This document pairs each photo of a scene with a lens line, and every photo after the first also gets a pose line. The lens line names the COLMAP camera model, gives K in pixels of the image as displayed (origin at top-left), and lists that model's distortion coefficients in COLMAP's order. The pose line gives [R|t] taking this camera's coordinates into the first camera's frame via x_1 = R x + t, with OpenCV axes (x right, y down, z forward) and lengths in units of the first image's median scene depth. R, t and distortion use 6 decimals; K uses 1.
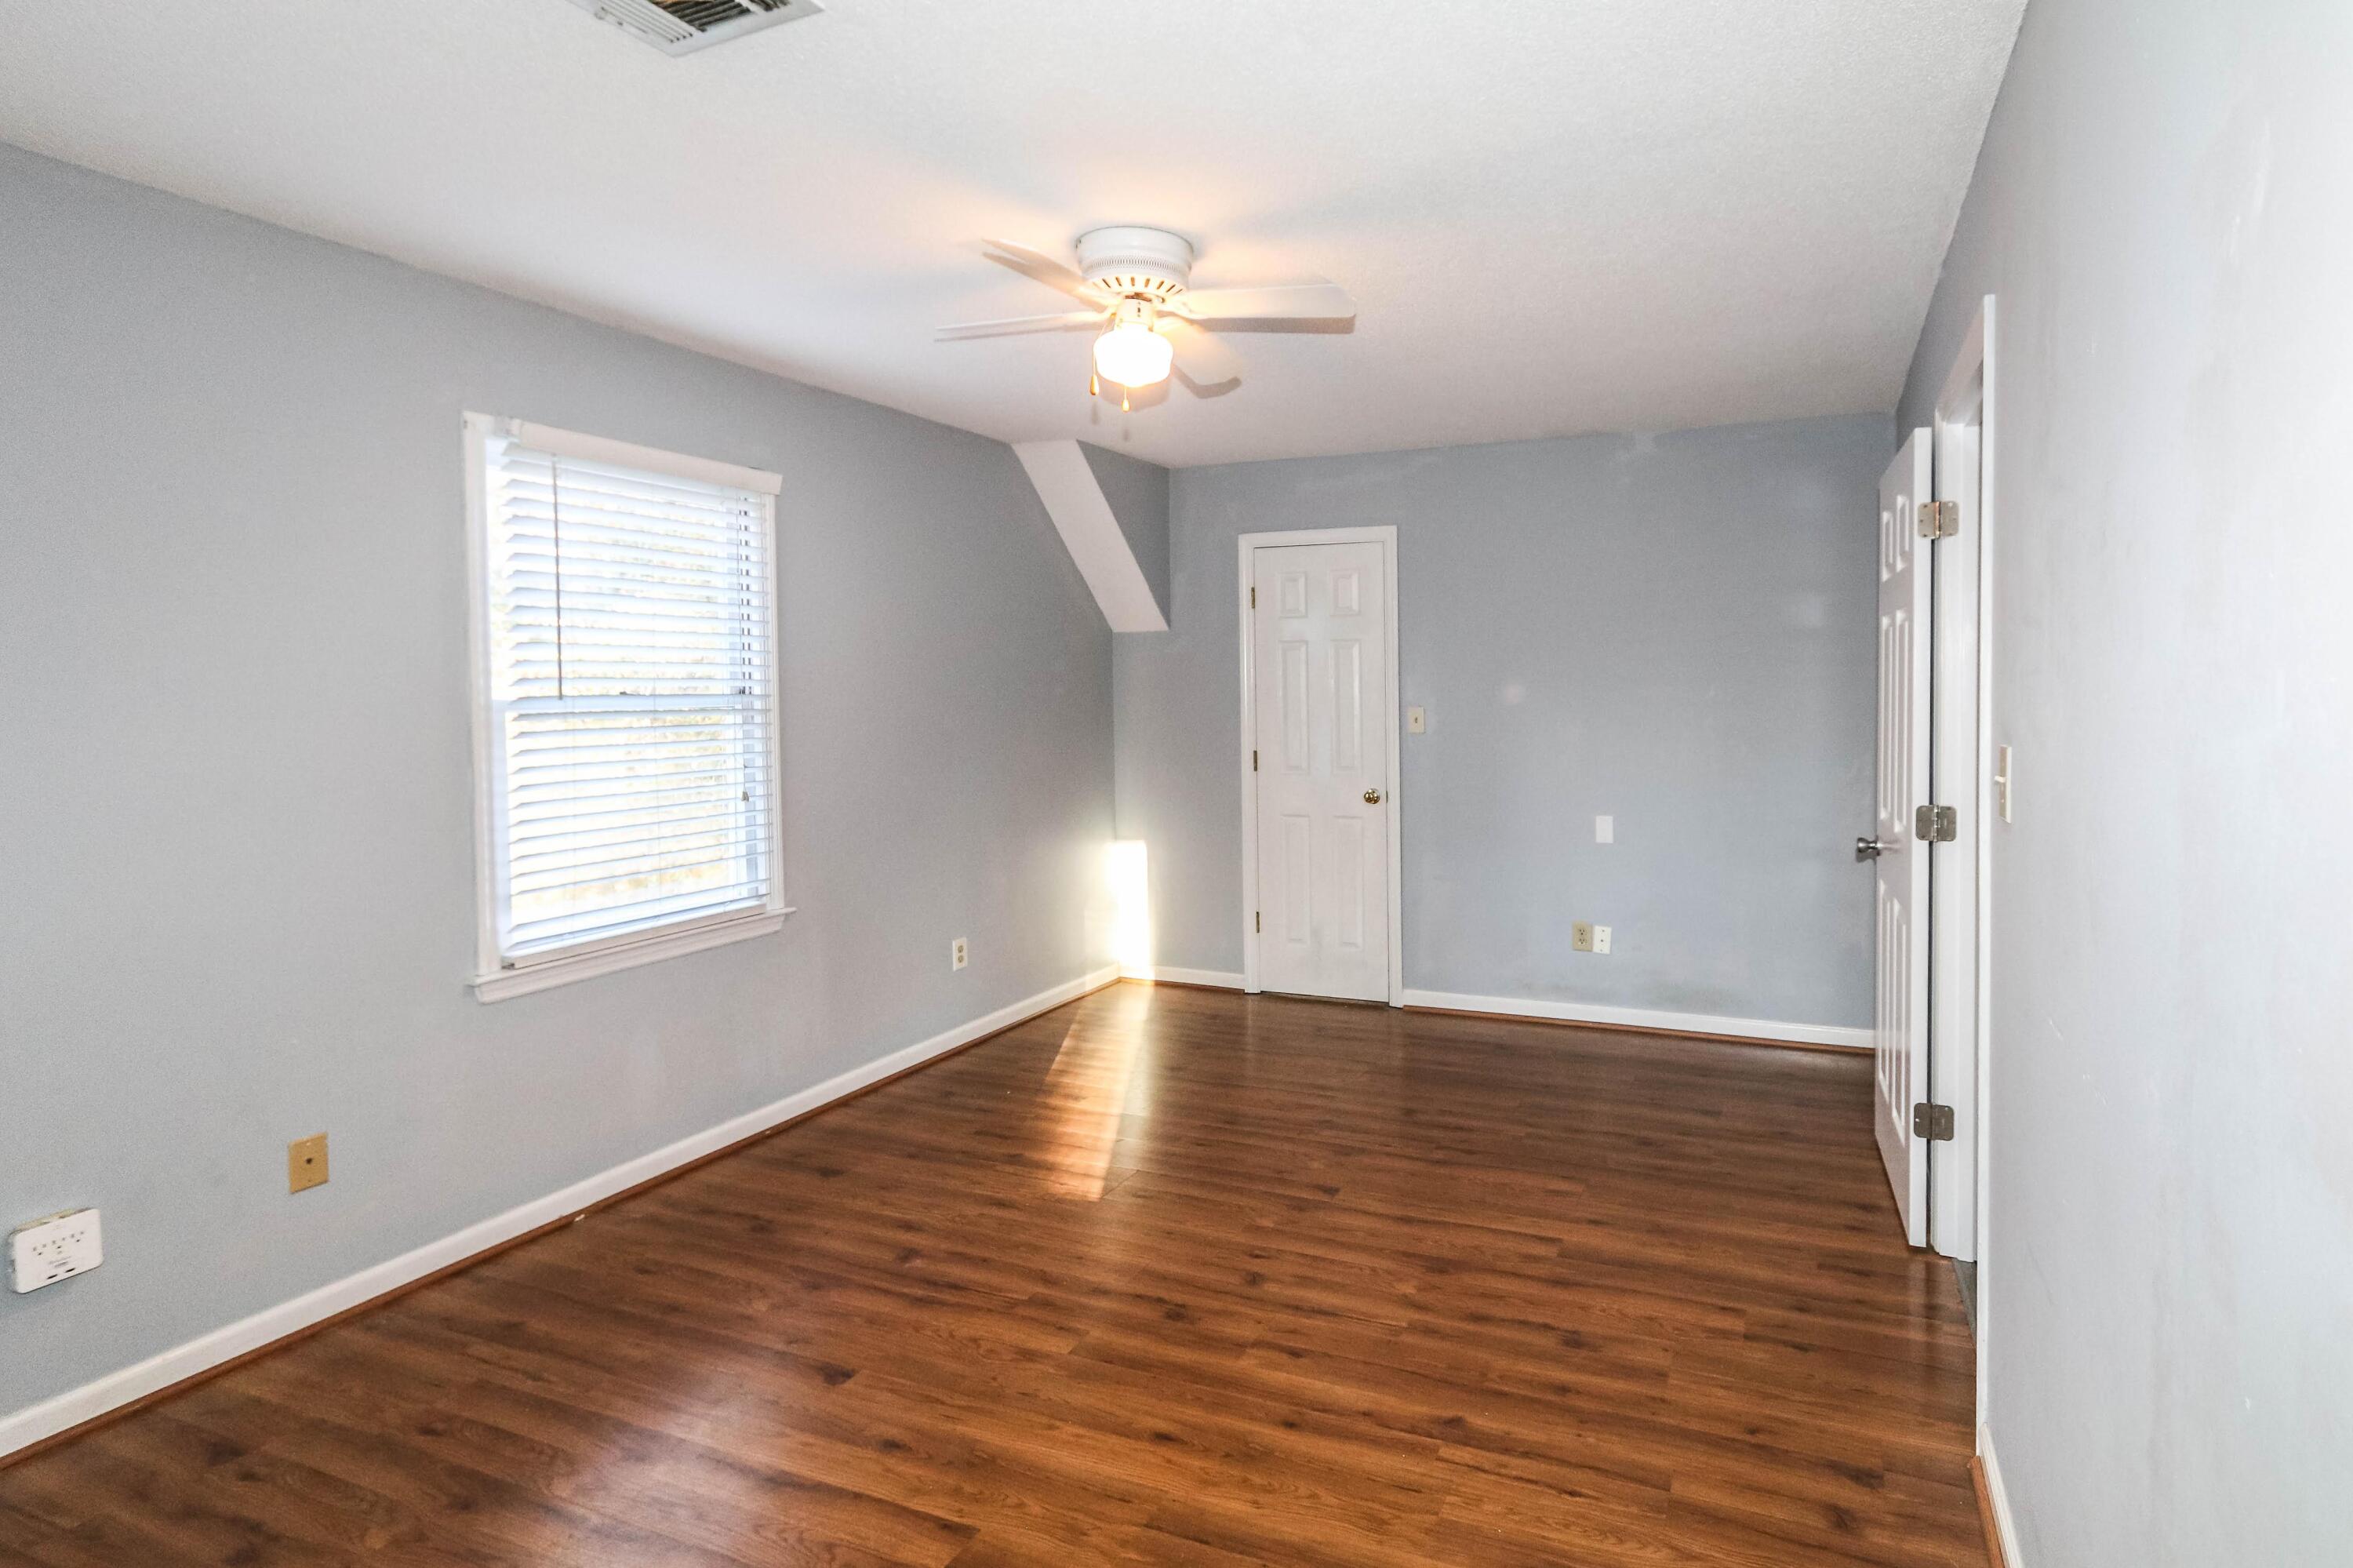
lens RADIAL K [[1237.5, 0, 1198.7], [0, 1237.5, 707.7], [0, 0, 1]] dist [0.001433, 0.001536]
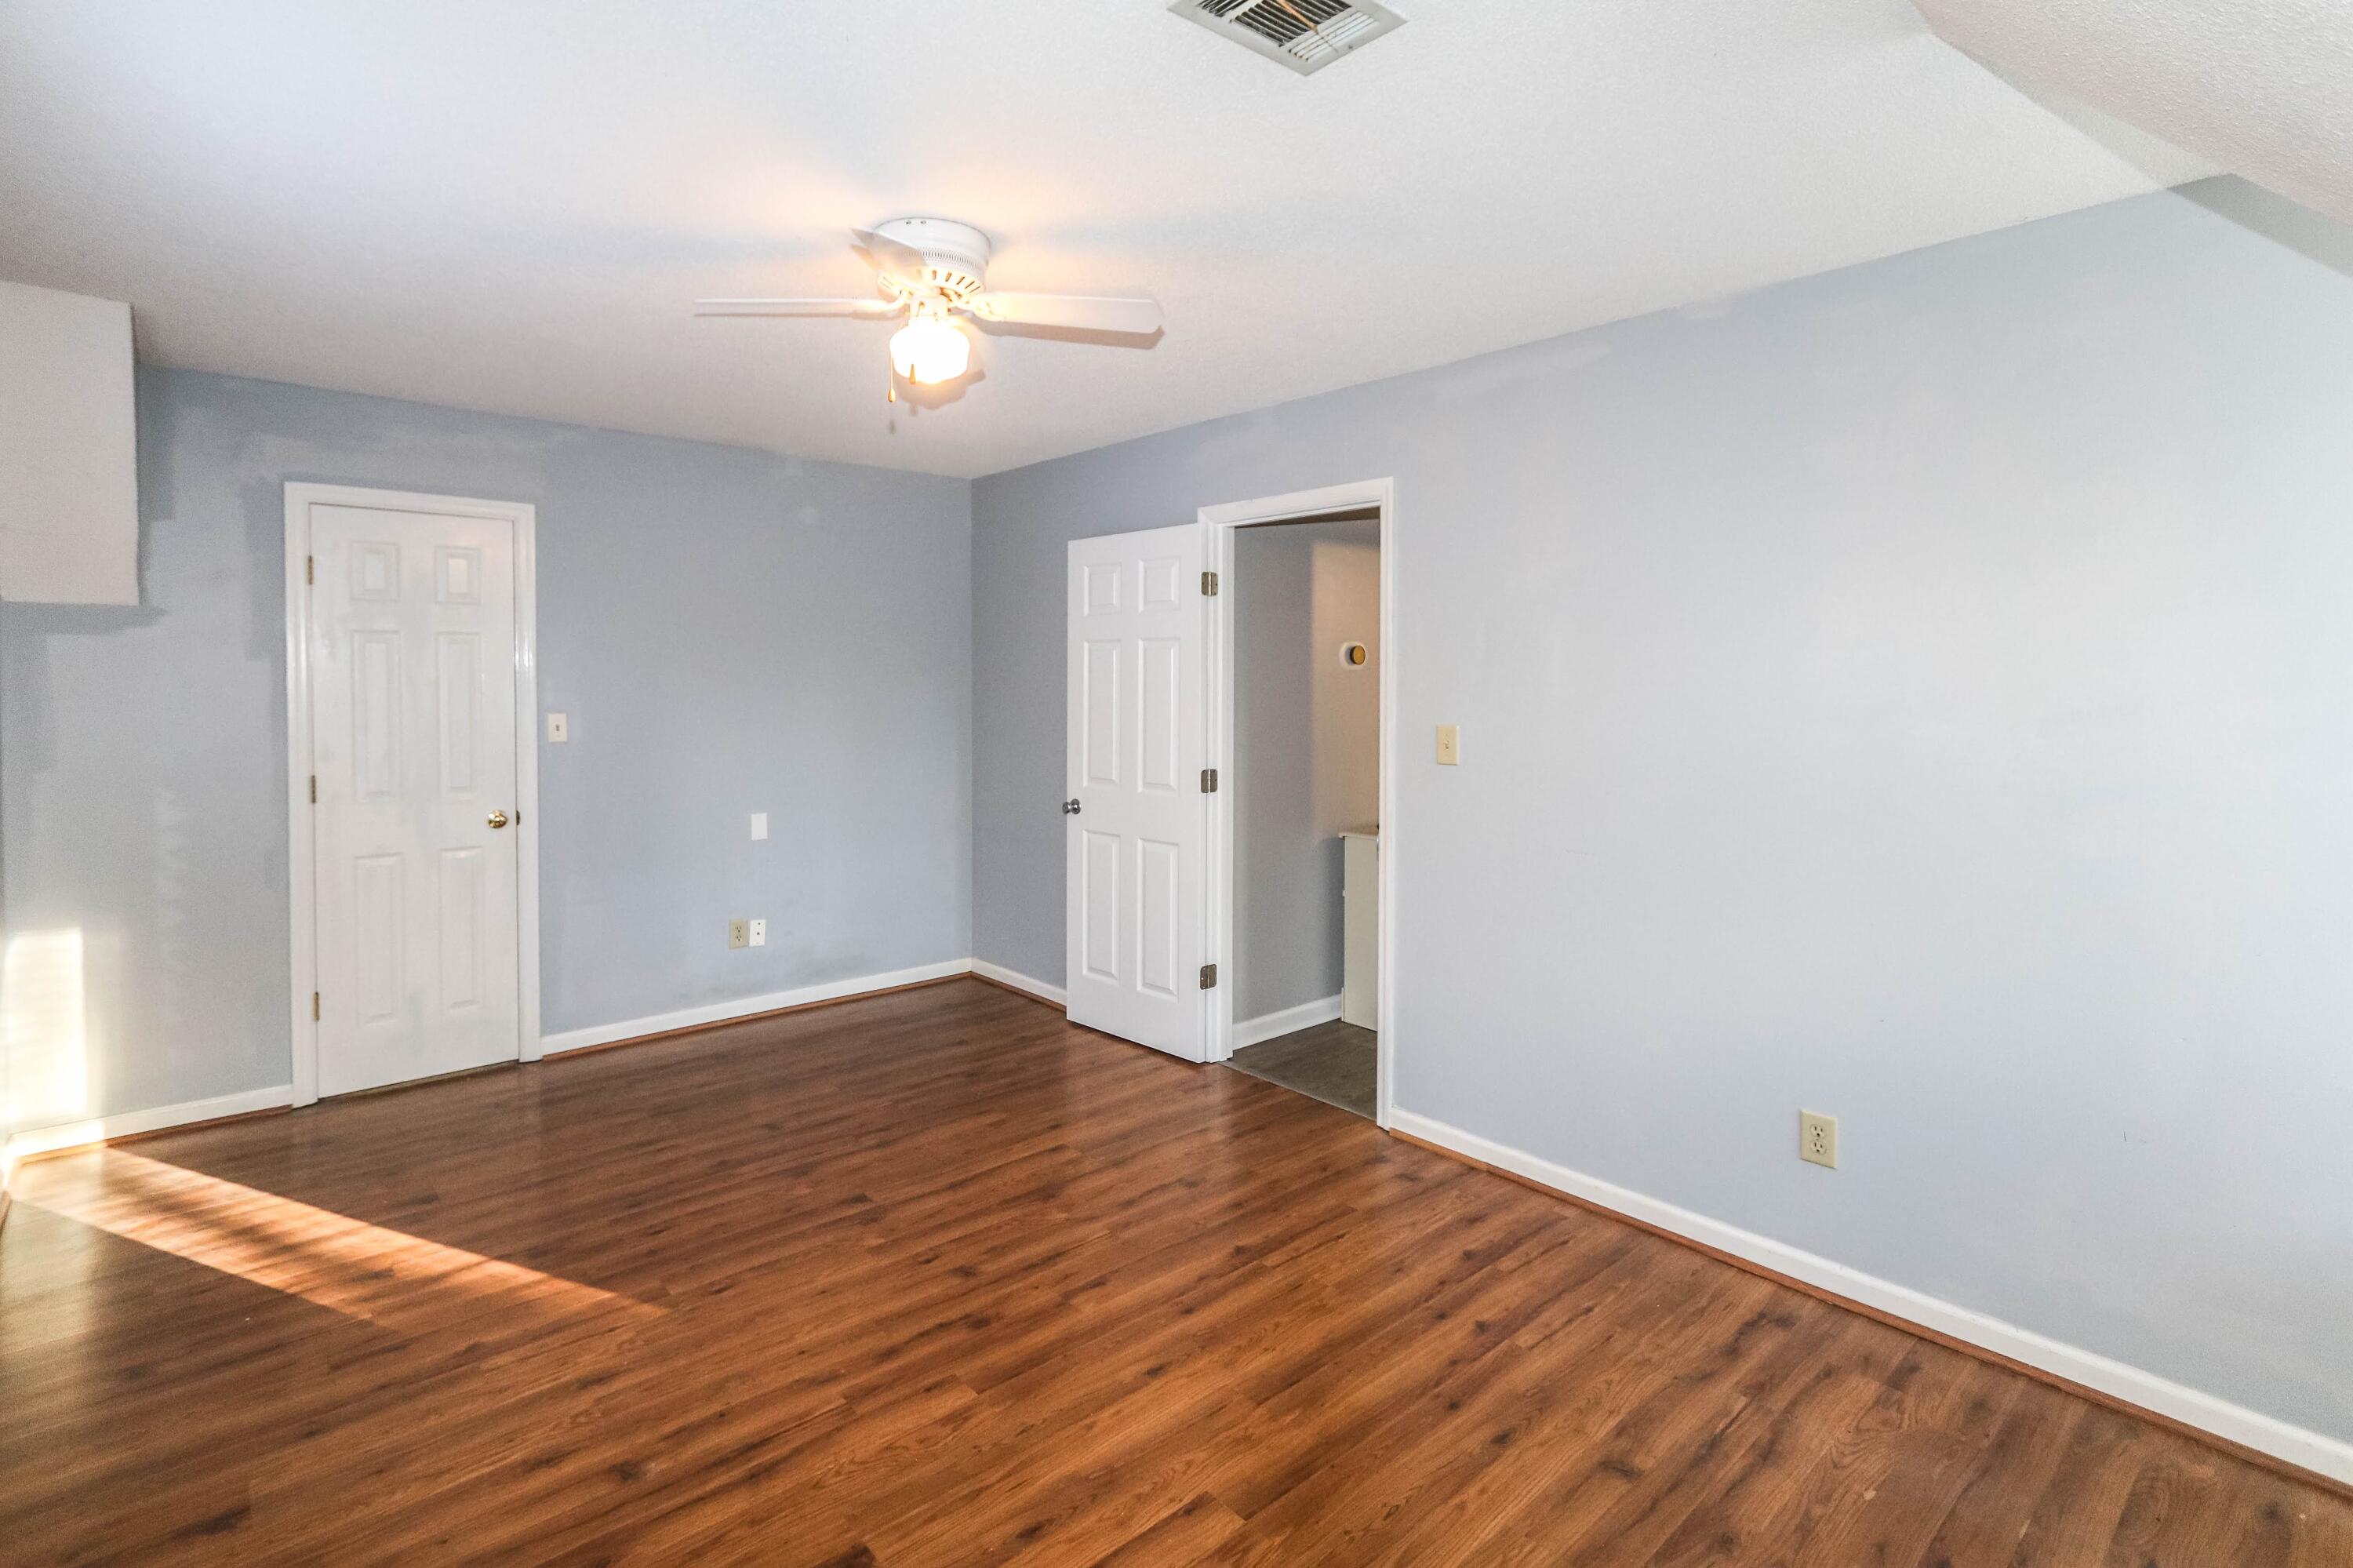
lens RADIAL K [[1237.5, 0, 1198.7], [0, 1237.5, 707.7], [0, 0, 1]] dist [0.001433, 0.001536]
pose [[0.380637, -0.014542, 0.924610, -0.748578], [0.012638, 0.999865, 0.010522, -0.013107], [-0.924638, 0.007680, 0.380770, 0.387888]]
